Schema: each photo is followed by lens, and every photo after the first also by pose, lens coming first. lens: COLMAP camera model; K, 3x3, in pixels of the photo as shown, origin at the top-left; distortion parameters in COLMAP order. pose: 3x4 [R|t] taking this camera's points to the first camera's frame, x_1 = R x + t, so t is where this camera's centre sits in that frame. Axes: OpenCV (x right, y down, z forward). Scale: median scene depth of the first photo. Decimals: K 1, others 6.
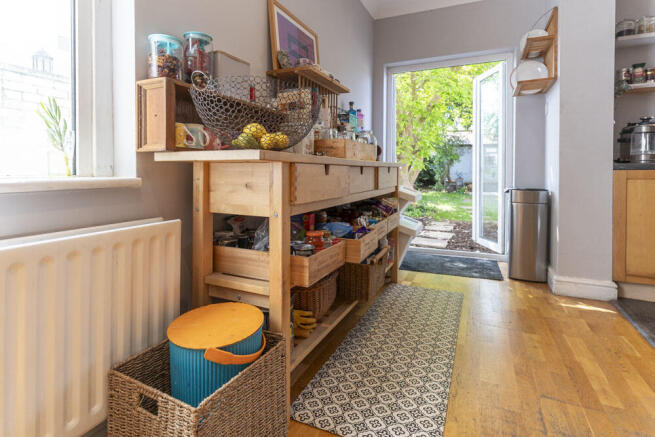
lens RADIAL K [[330.5, 0, 343.1], [0, 330.5, 180.1], [0, 0, 1]] dist [-0.000714, -0.000120]
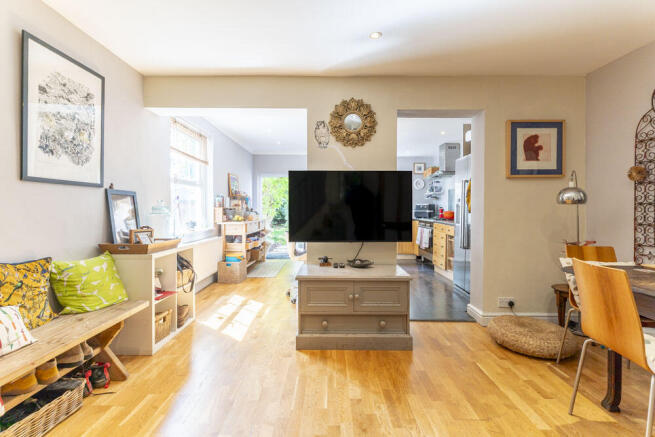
lens RADIAL K [[313.2, 0, 326.1], [0, 313.2, 210.3], [0, 0, 1]] dist [-0.001195, -0.000163]
pose [[0.925860, -0.001653, 0.377862, -0.360199], [0.010515, 0.999716, -0.021391, -0.062640], [-0.377719, 0.023778, 0.925615, -1.668625]]
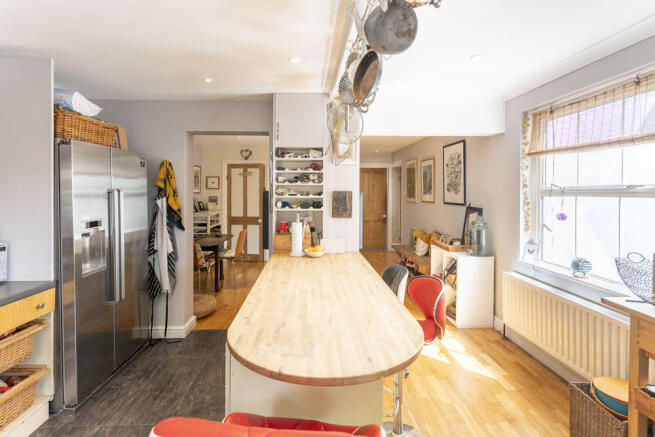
lens RADIAL K [[326.8, 0, 328.2], [0, 326.8, 191.6], [0, 0, 1]] dist [-0.000335, -0.000050]
pose [[-0.898401, -0.001246, -0.439175, 0.754561], [-0.015866, 0.999435, 0.029621, -0.275274], [0.438890, 0.033580, -0.897913, 0.723745]]
